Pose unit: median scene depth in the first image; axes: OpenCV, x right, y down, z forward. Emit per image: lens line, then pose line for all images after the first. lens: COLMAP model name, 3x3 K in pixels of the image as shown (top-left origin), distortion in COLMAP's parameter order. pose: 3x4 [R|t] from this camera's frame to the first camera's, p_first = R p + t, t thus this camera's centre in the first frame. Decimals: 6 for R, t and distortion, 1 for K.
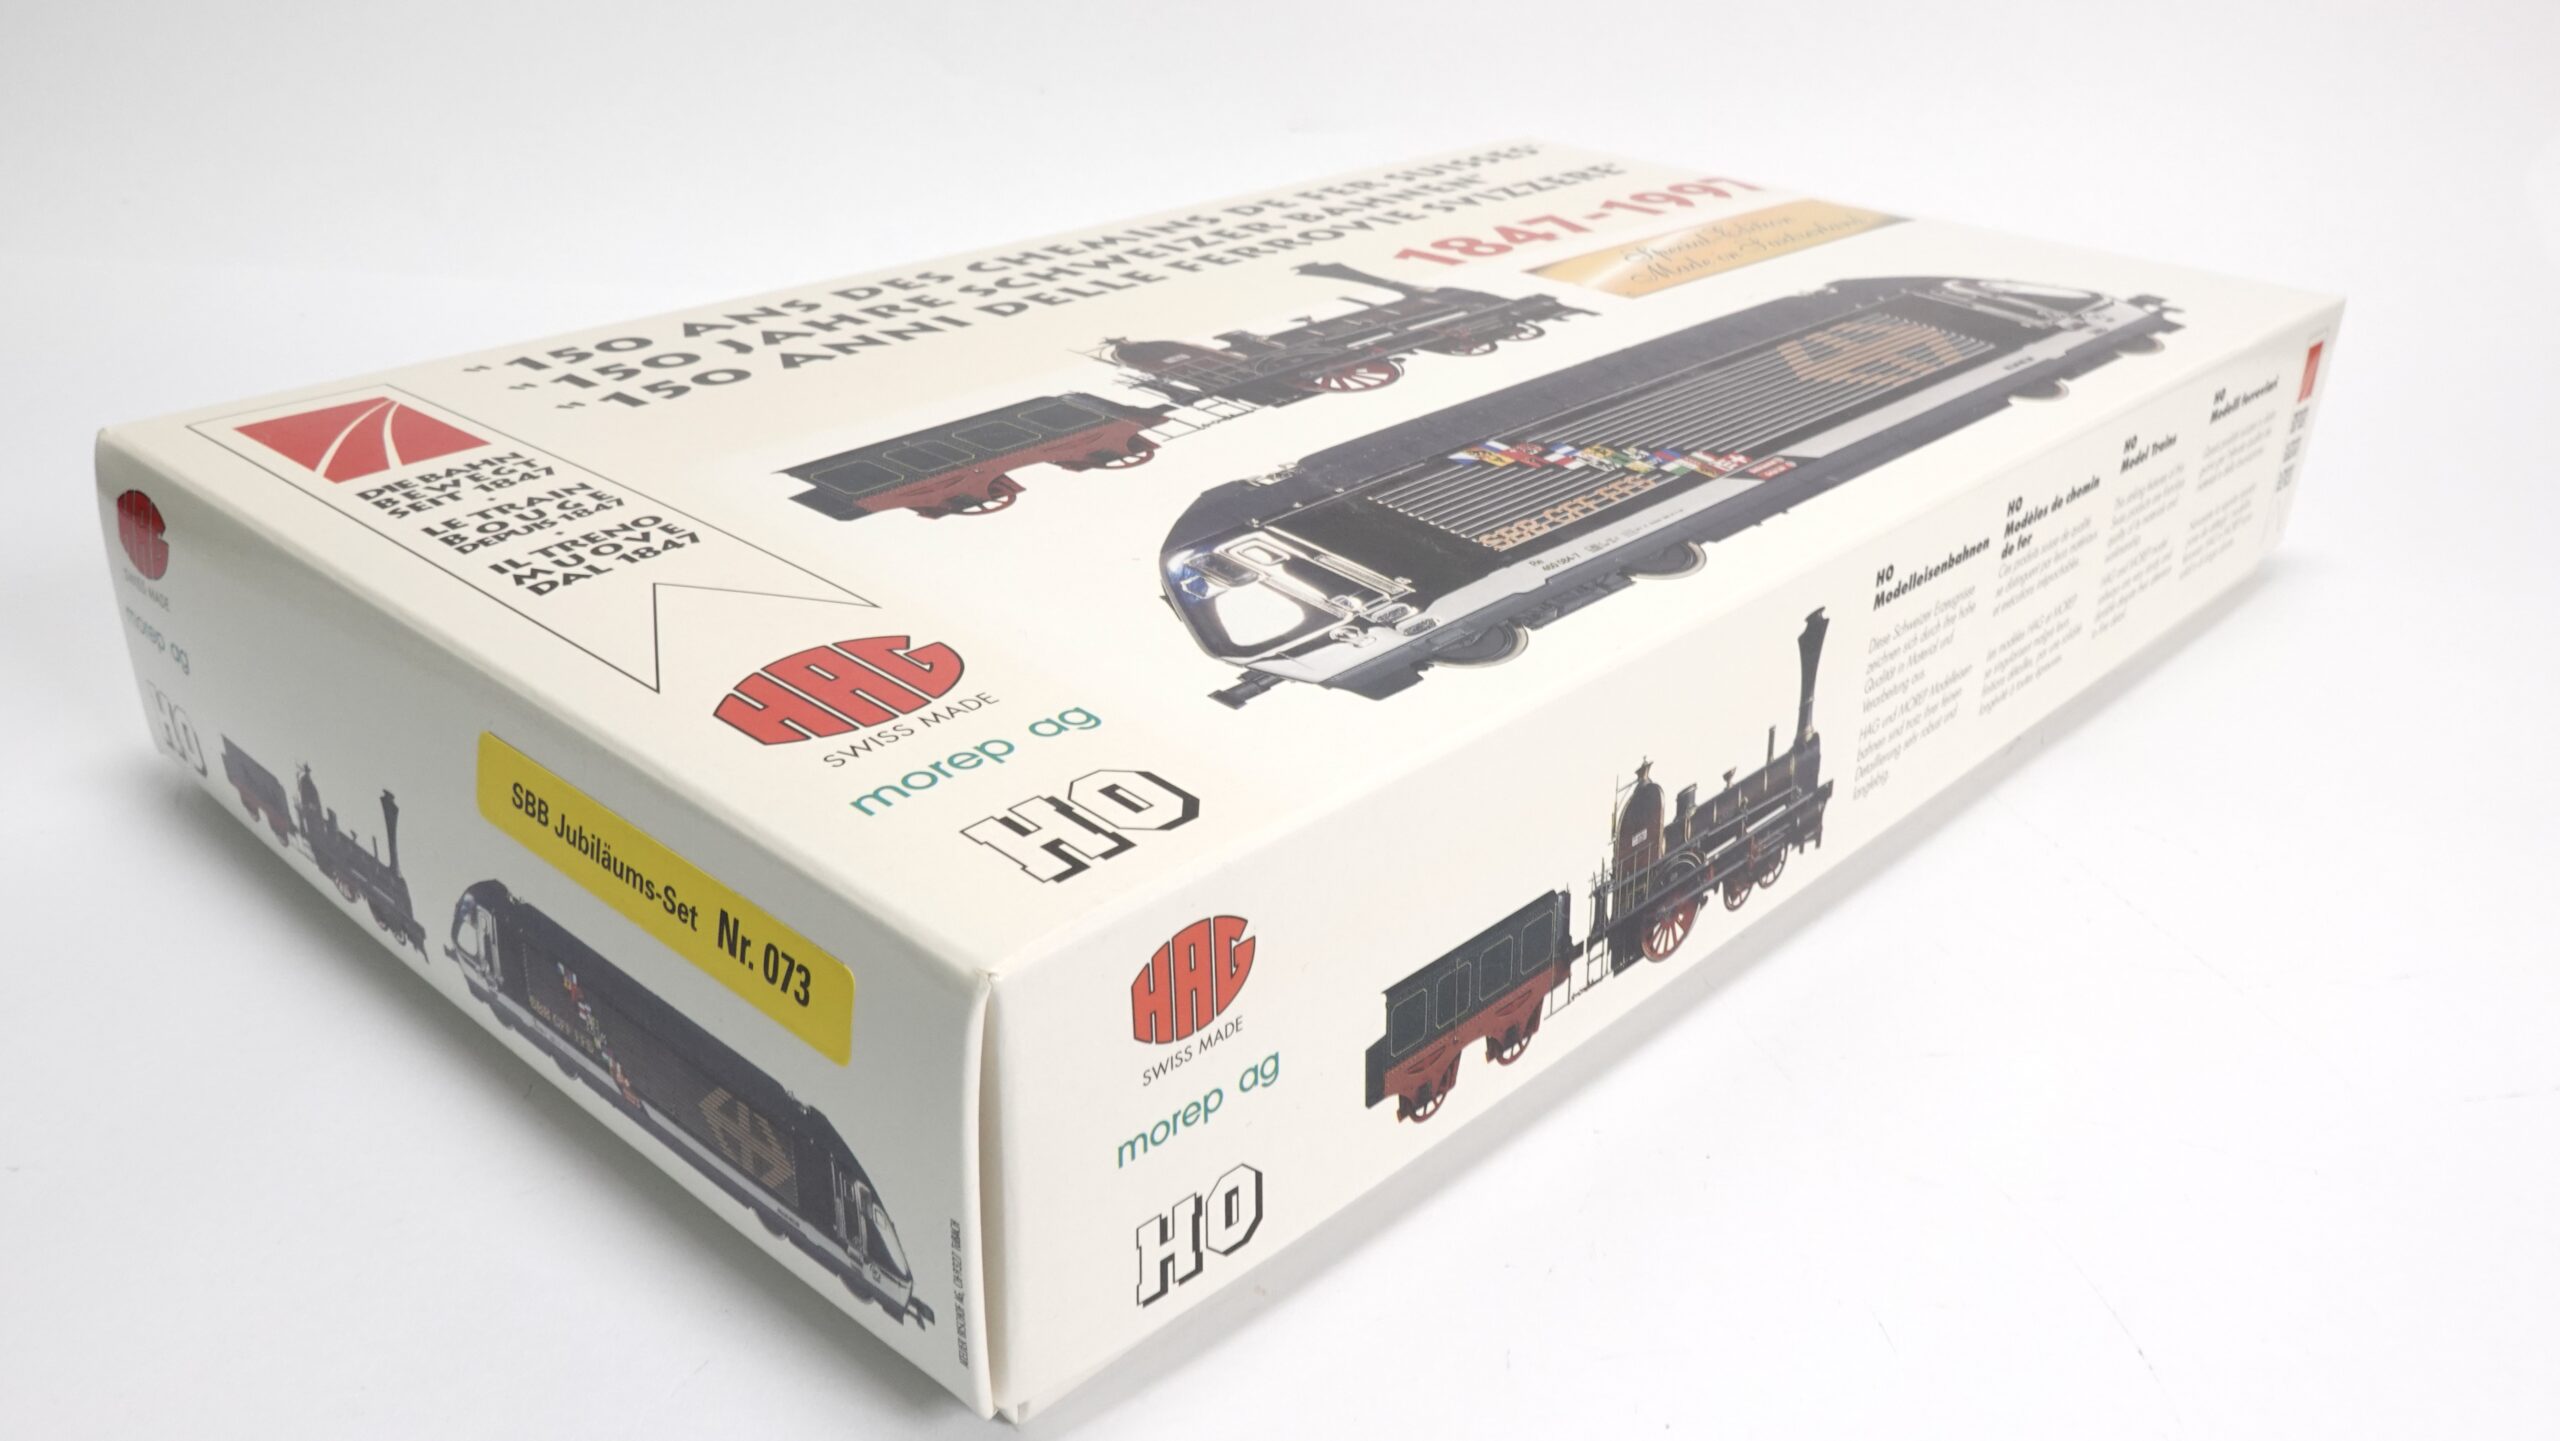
lens RADIAL K [[2123.5, 0, 1280.0], [0, 2123.5, 720.5], [0, 0, 1]] dist [-0.001912, -0.002486]
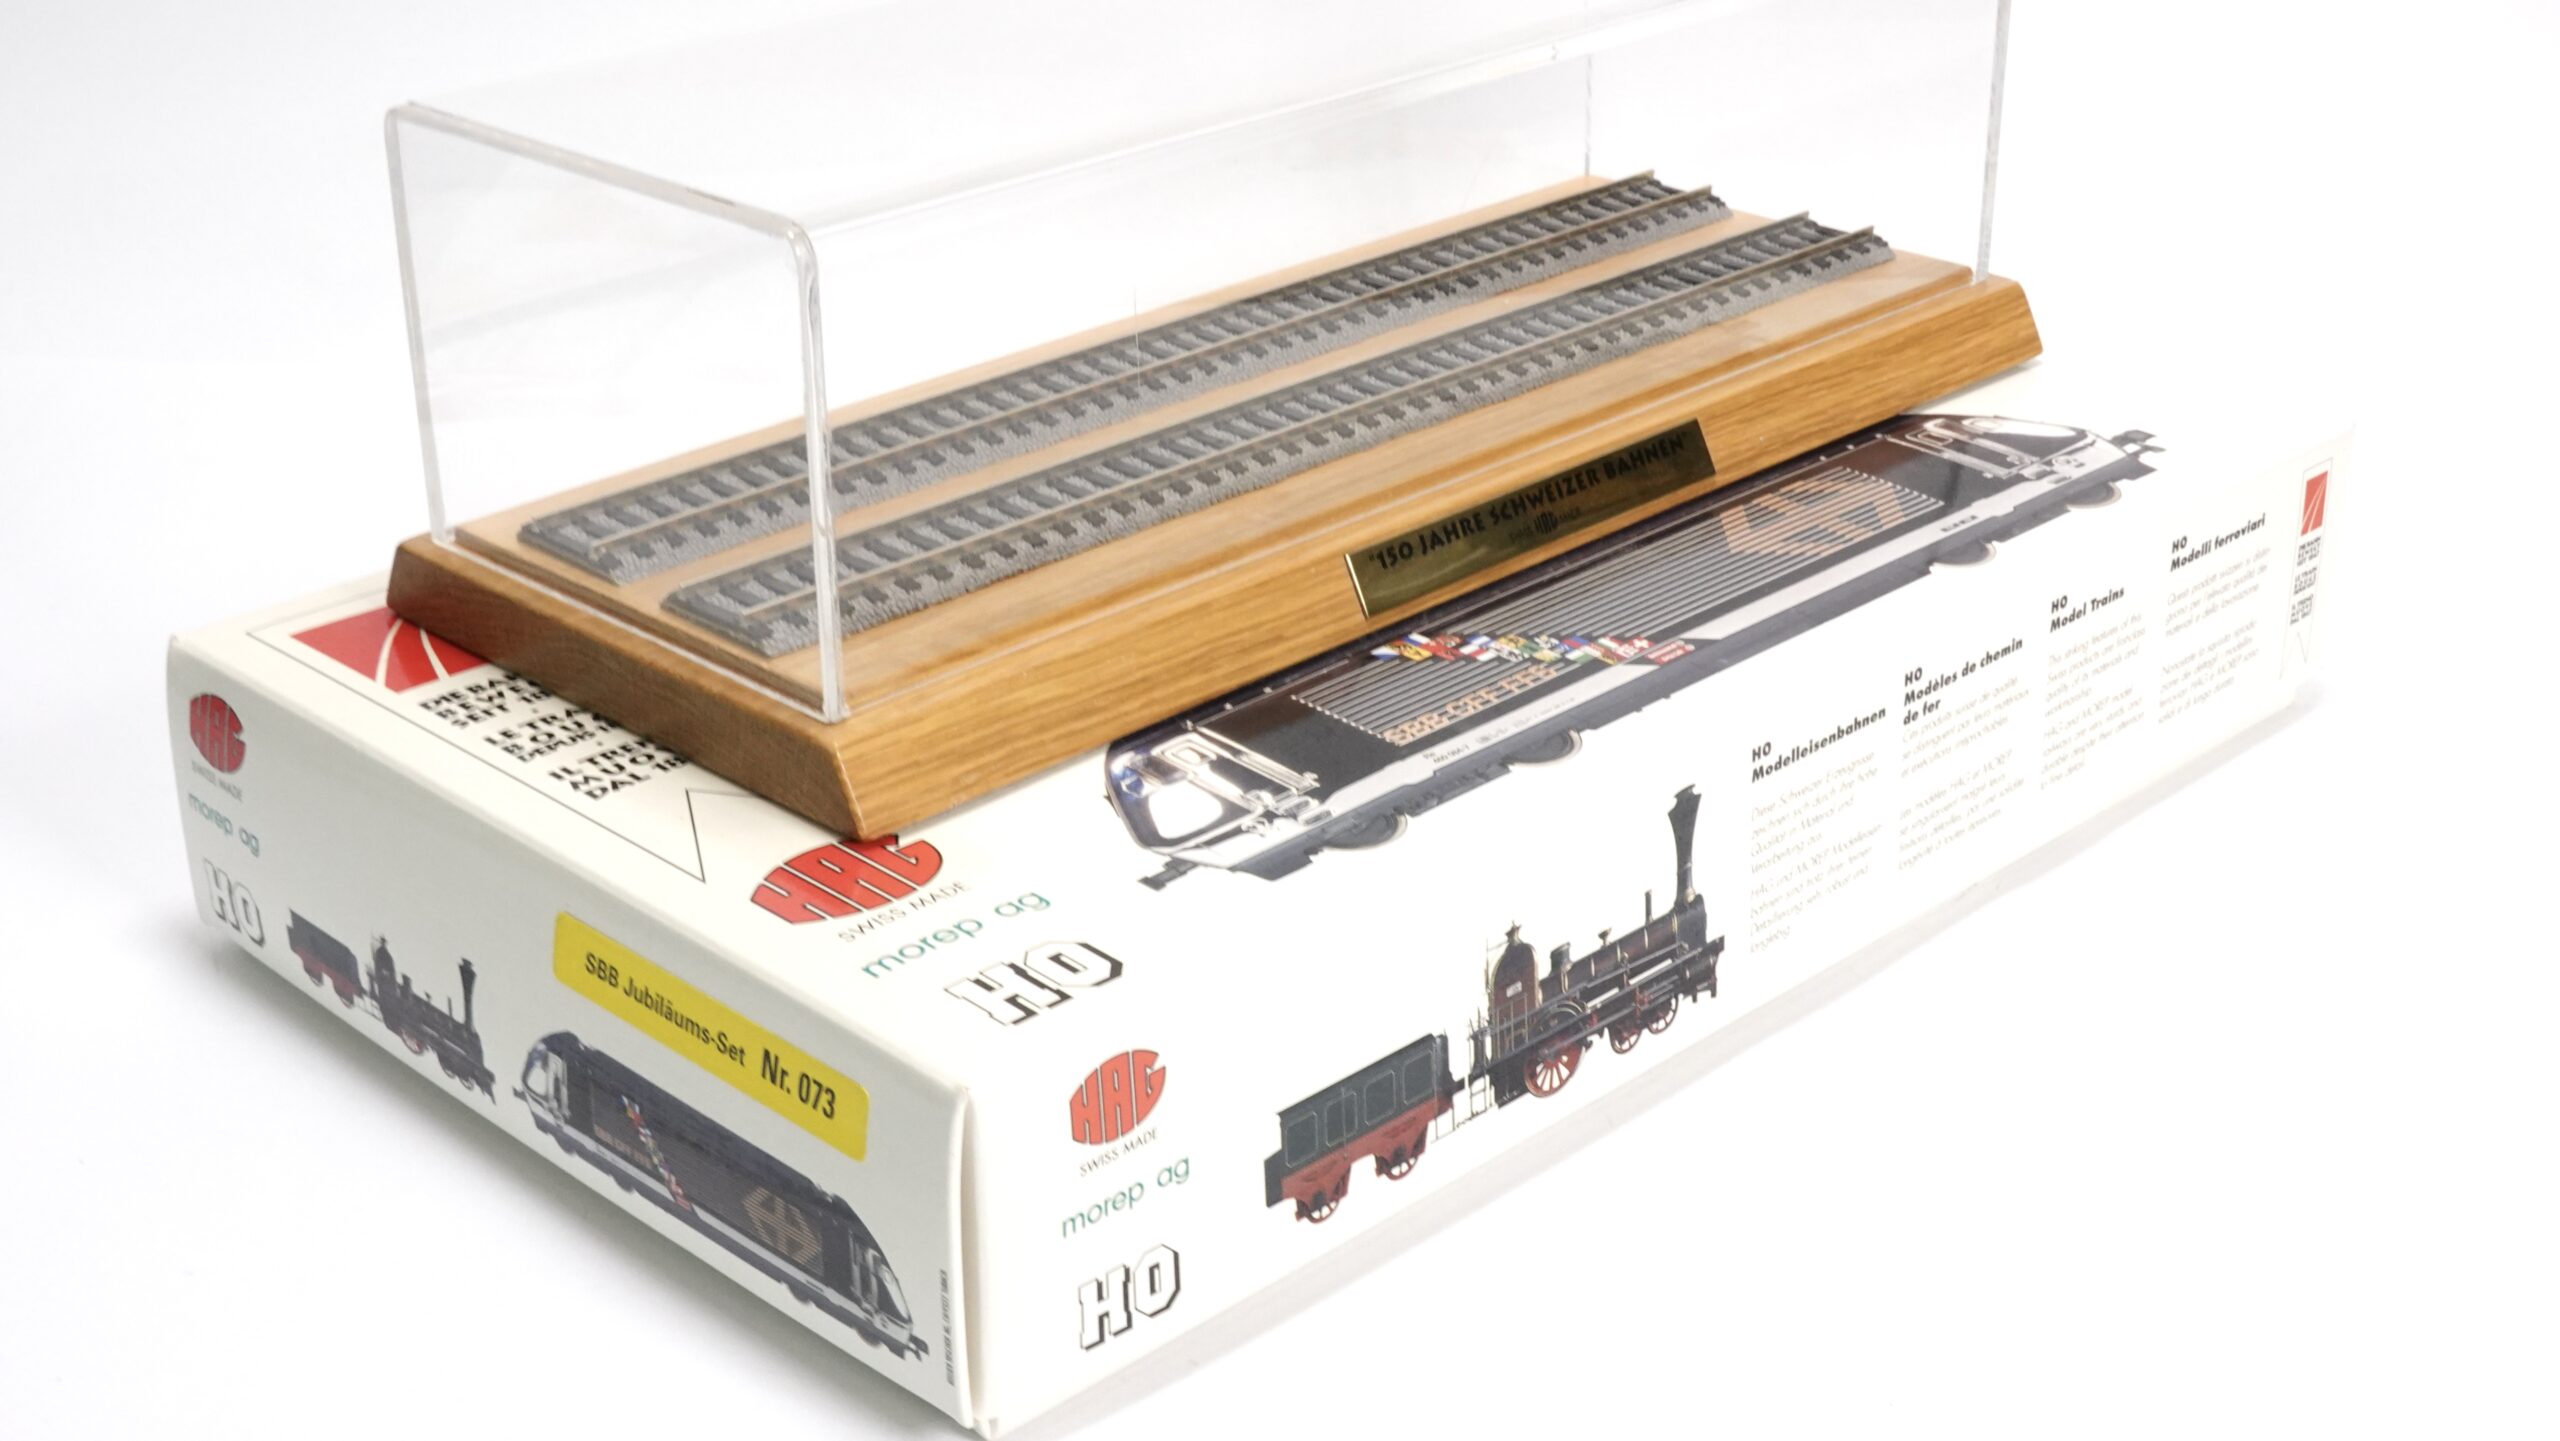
lens RADIAL K [[3506.0, 0, 1280.0], [0, 3506.0, 720.5], [0, 0, 1]] dist [-0.038182, 0.025589]
pose [[0.998937, -0.012491, -0.044364, 0.131013], [0.011386, 0.999621, -0.025077, -0.047822], [0.044660, 0.024545, 0.998701, -0.974247]]
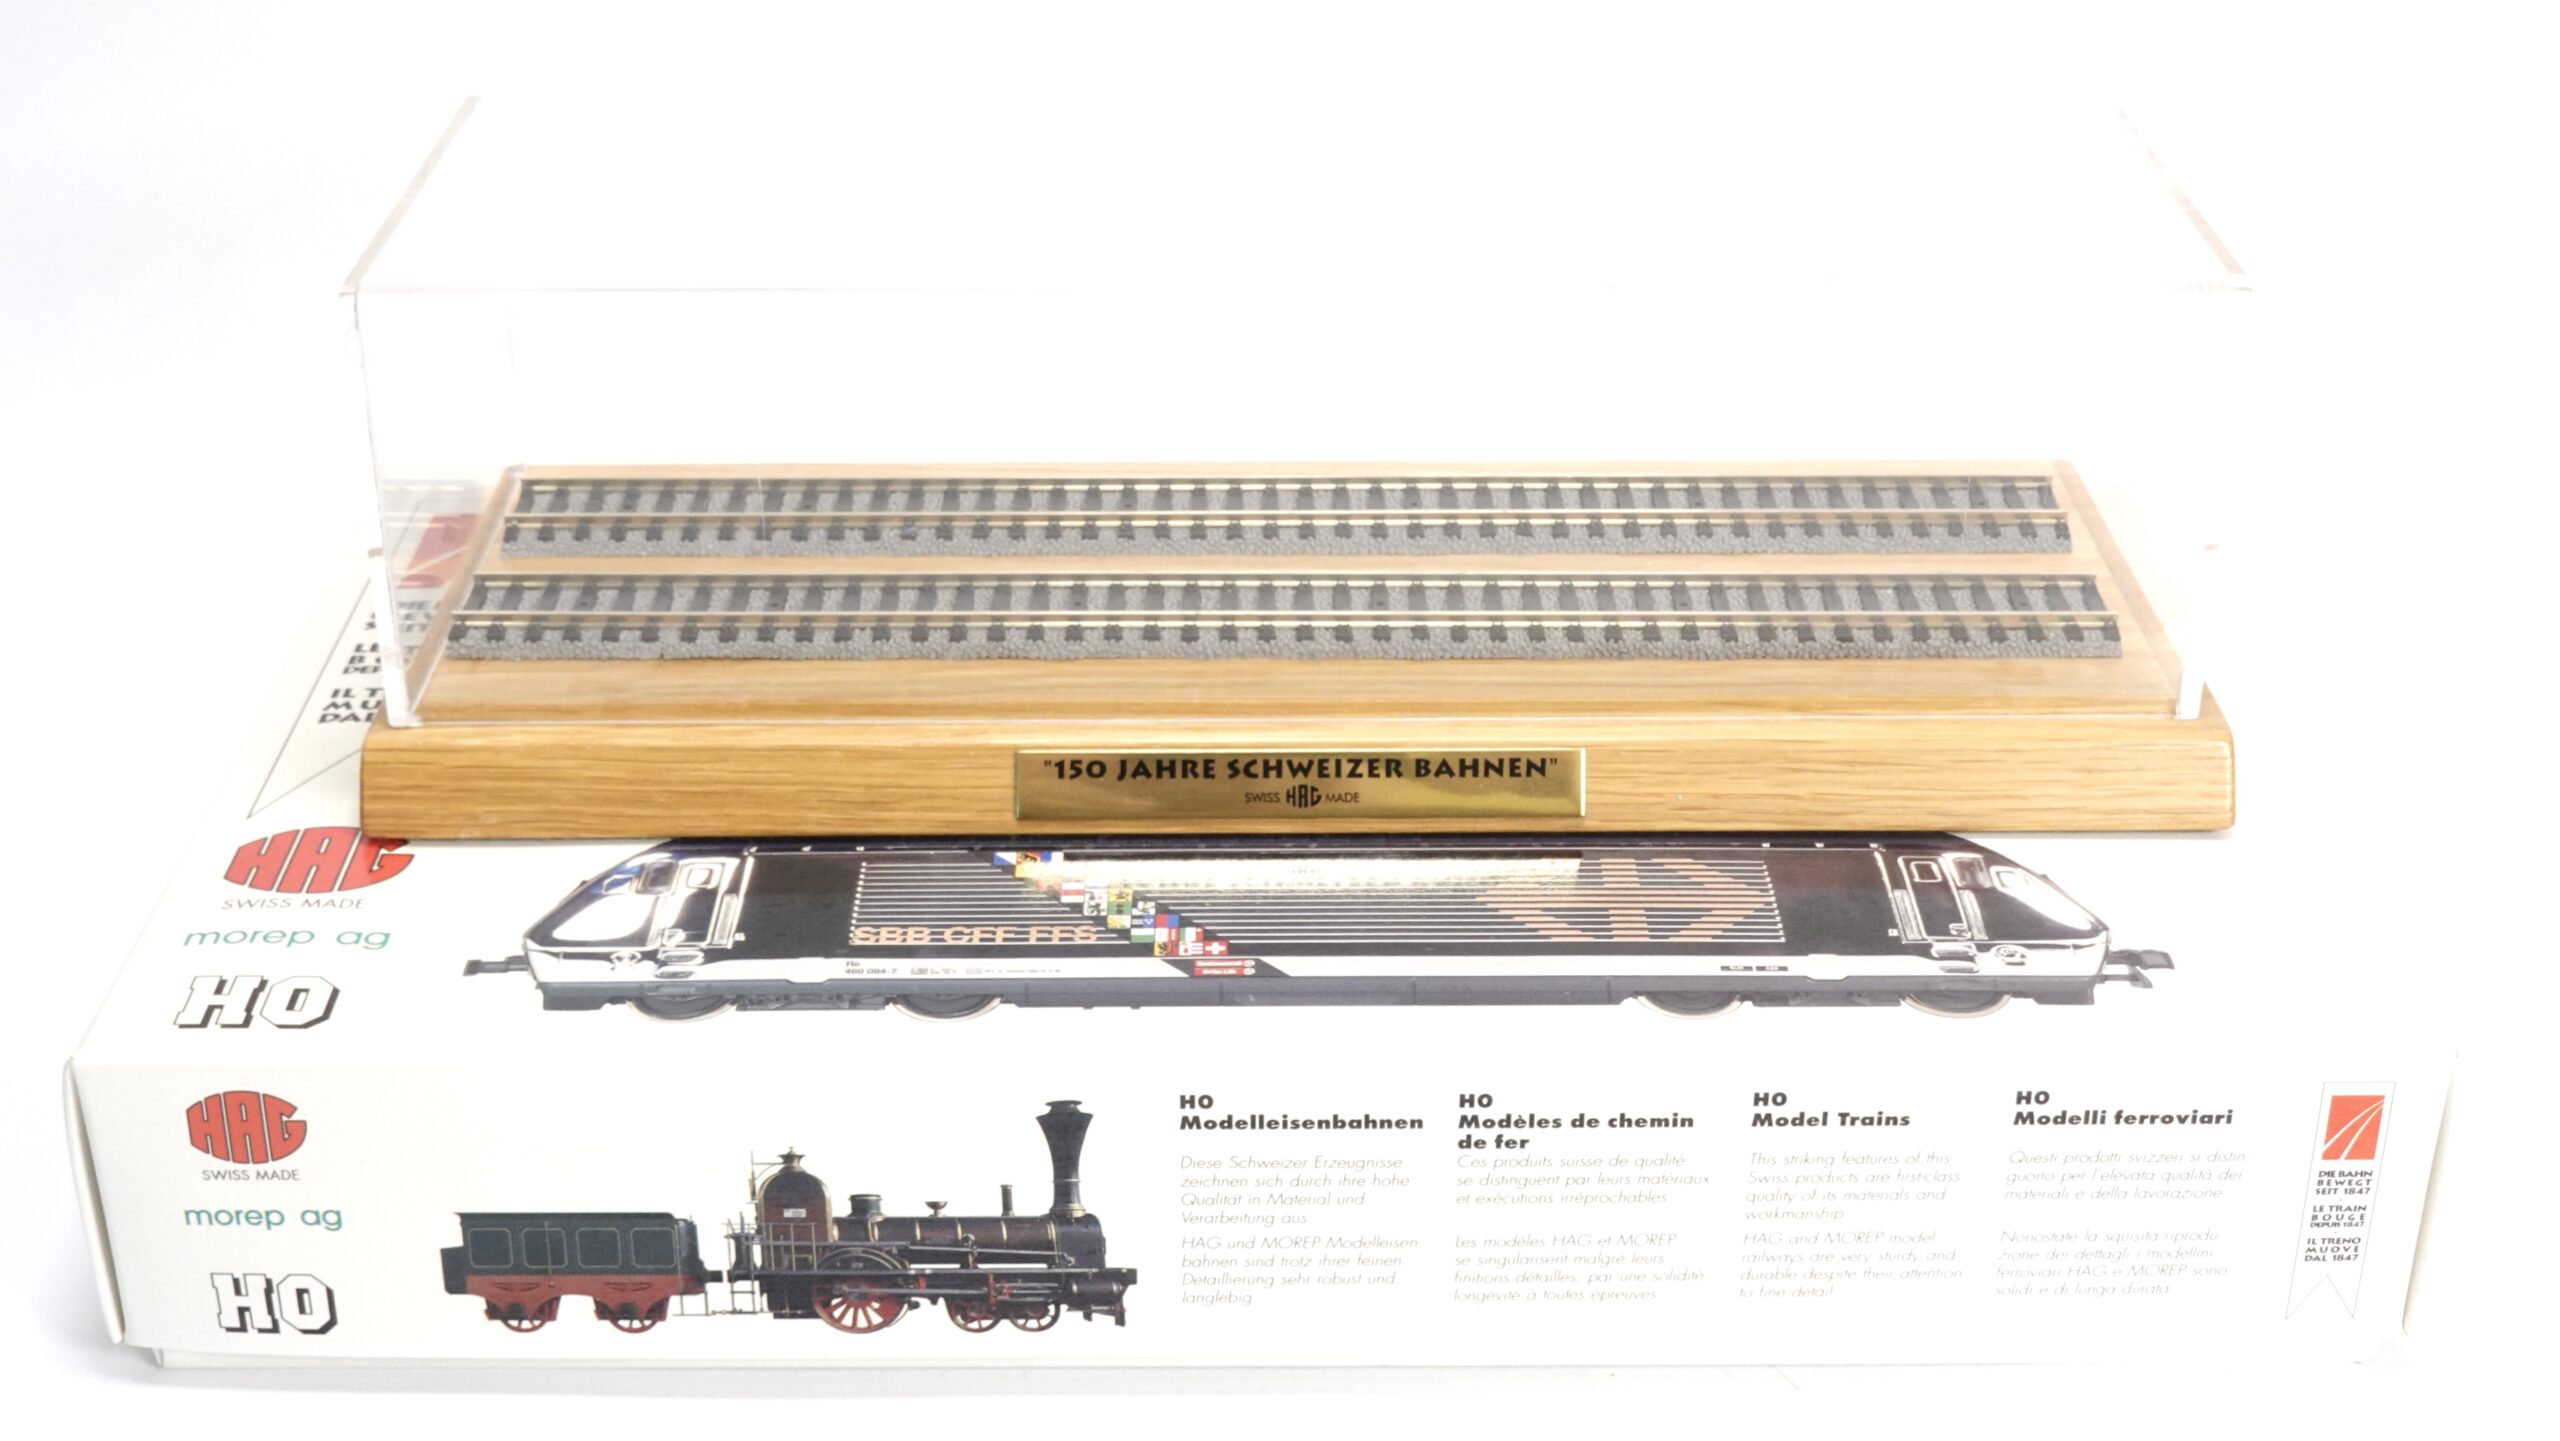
lens RADIAL K [[3506.0, 0, 1280.0], [0, 3506.0, 720.5], [0, 0, 1]] dist [-0.038182, 0.025589]
pose [[0.690368, 0.316377, -0.650613, 1.556363], [-0.307648, 0.942330, 0.131785, -0.548311], [0.654786, 0.109180, 0.747887, -0.299205]]
